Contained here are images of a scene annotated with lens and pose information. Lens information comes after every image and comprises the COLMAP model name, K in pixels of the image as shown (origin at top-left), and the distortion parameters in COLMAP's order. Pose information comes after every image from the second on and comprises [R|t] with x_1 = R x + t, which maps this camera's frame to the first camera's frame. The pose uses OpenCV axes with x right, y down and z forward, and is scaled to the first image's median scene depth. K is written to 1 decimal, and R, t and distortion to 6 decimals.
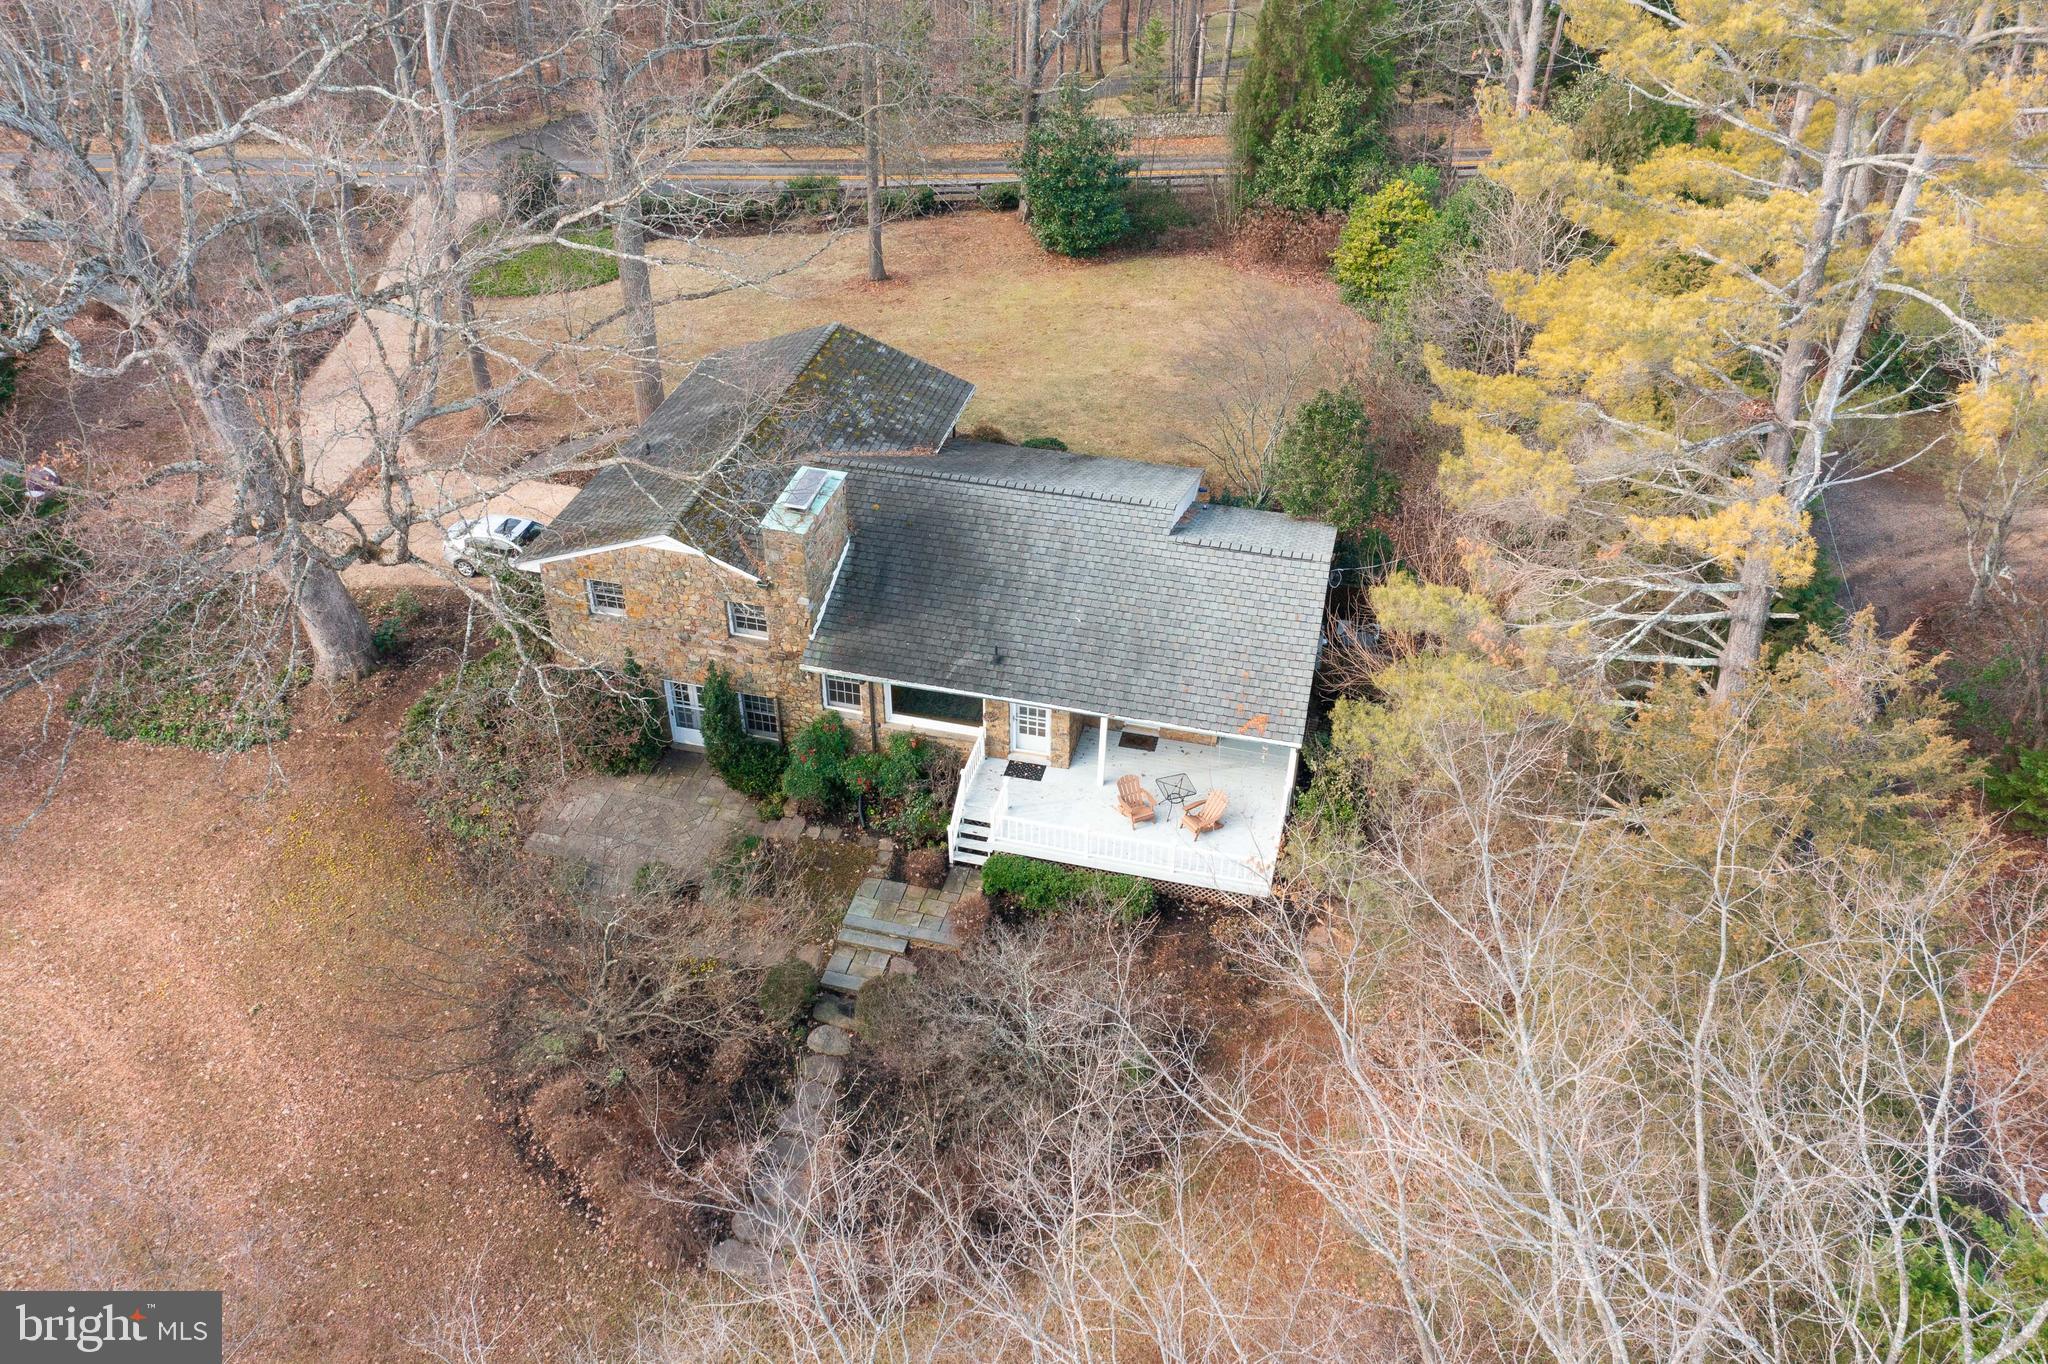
lens RADIAL K [[1624.1, 0, 1024.0], [0, 1624.1, 682.0], [0, 0, 1]] dist [-0.006955, 0.001842]
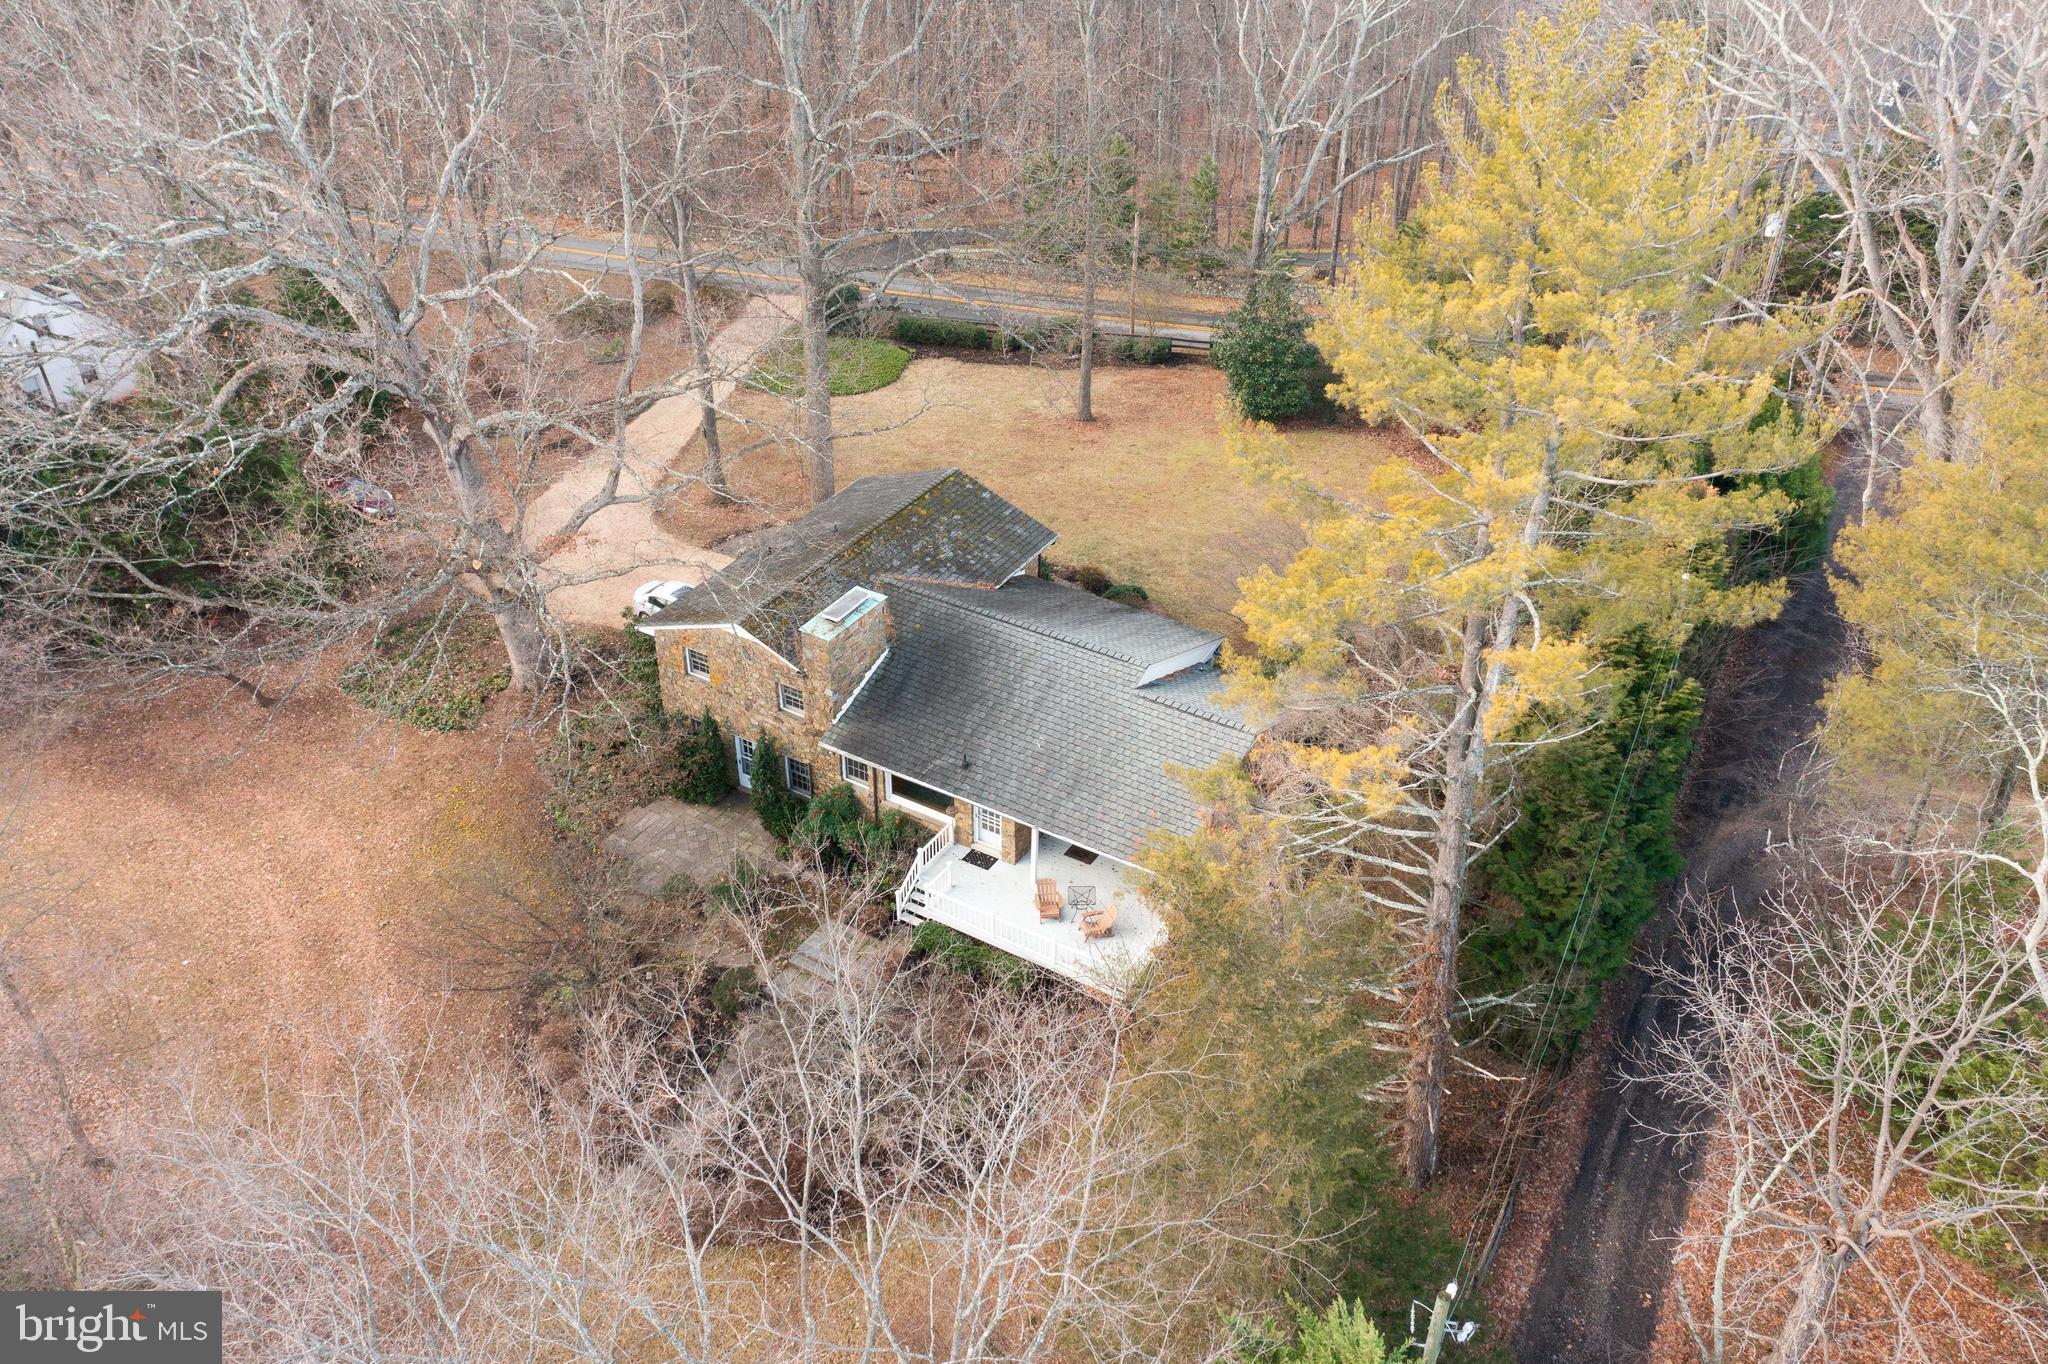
lens RADIAL K [[1624.1, 0, 1024.0], [0, 1624.1, 682.0], [0, 0, 1]] dist [-0.006955, 0.001842]
pose [[0.957228, 0.164872, -0.237764, 0.297873], [-0.176276, 0.983960, -0.027377, -0.048563], [0.229437, 0.068118, 0.970937, -0.183346]]
